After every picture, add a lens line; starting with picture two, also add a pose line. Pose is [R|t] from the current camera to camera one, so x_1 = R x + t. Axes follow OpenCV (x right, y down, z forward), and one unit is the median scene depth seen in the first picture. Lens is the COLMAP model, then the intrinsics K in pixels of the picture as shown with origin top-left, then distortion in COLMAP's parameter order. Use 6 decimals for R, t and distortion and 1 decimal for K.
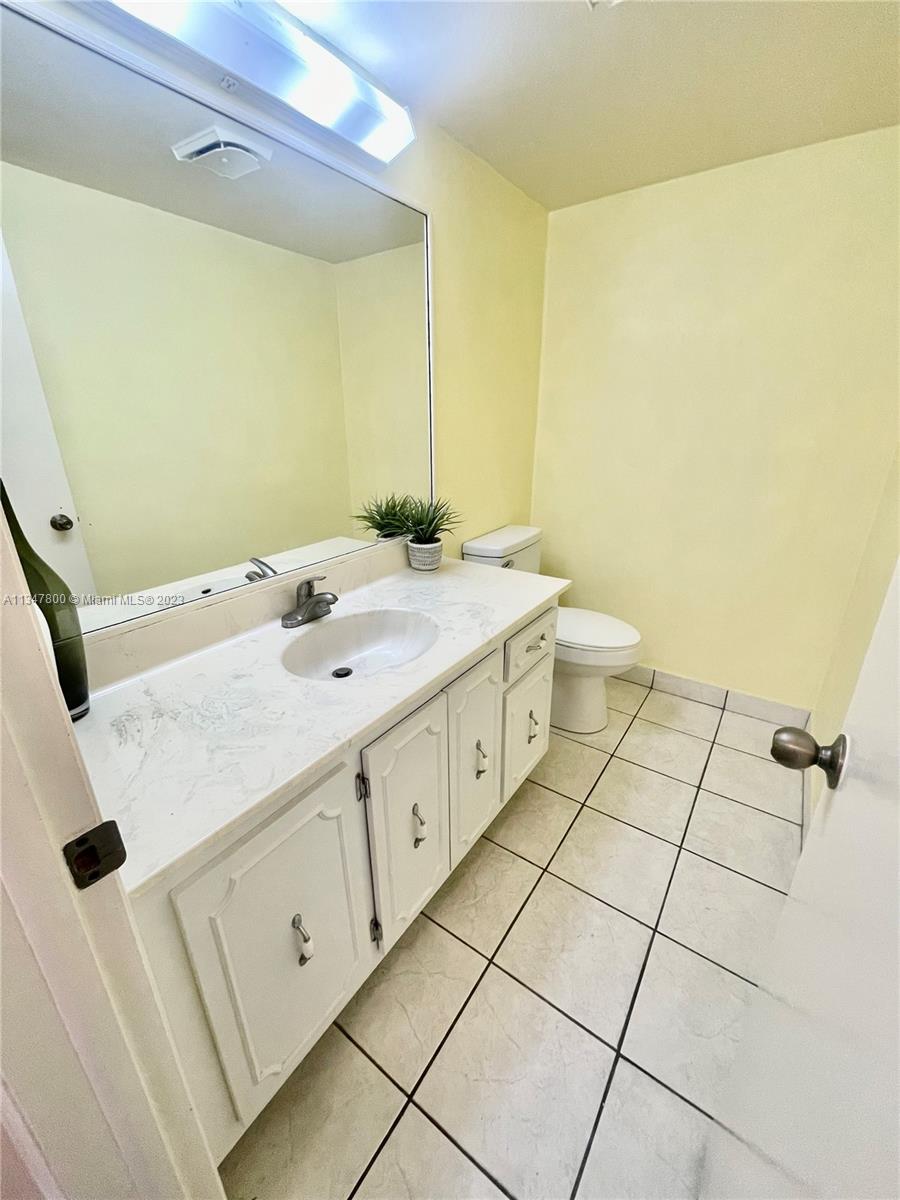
lens RADIAL K [[484.9, 0, 447.7], [0, 484.9, 596.8], [0, 0, 1]] dist [-0.000418, 0.000345]
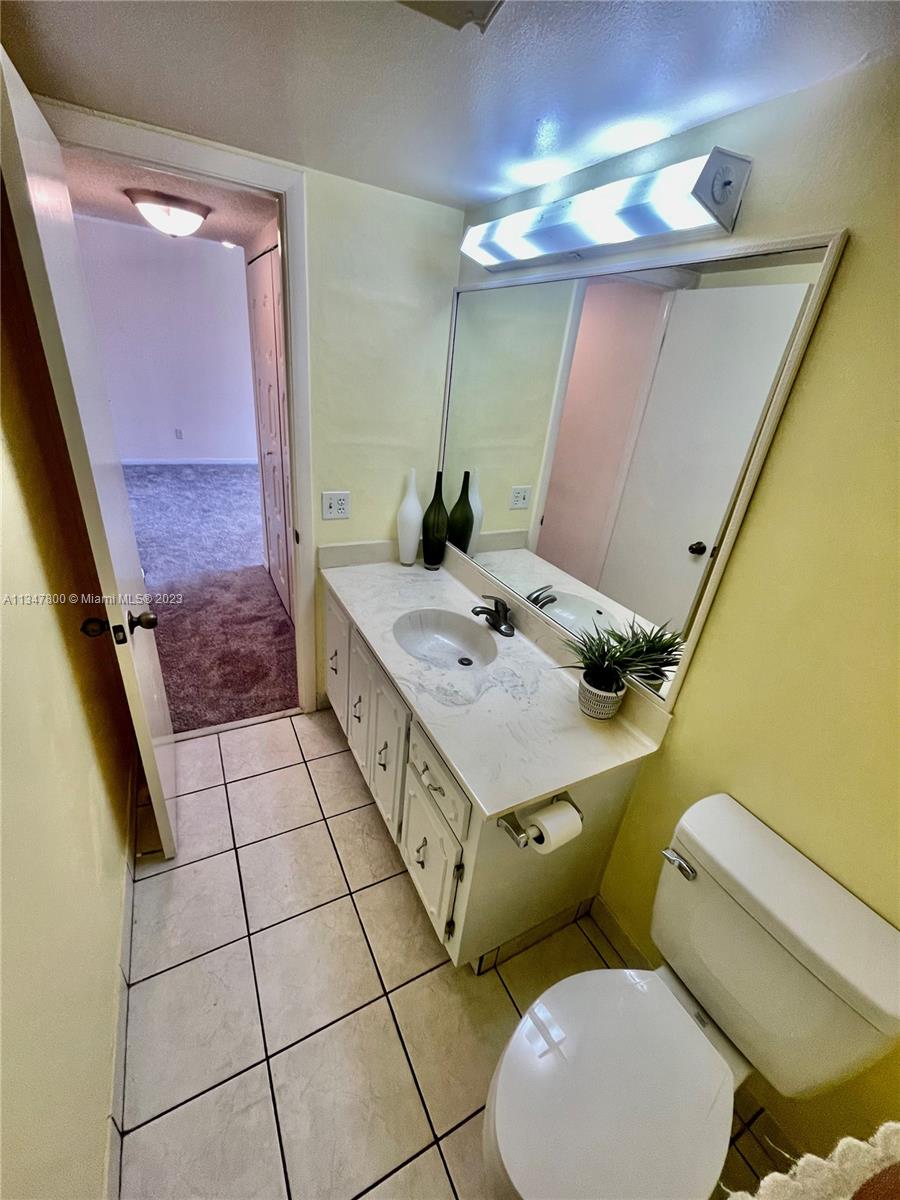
lens RADIAL K [[484.9, 0, 447.7], [0, 484.9, 596.8], [0, 0, 1]] dist [-0.000418, 0.000345]
pose [[-0.450499, 0.357180, -0.818213, 0.792147], [-0.400495, 0.738239, 0.542777, -0.647163], [0.797906, 0.572211, -0.189527, 1.037237]]
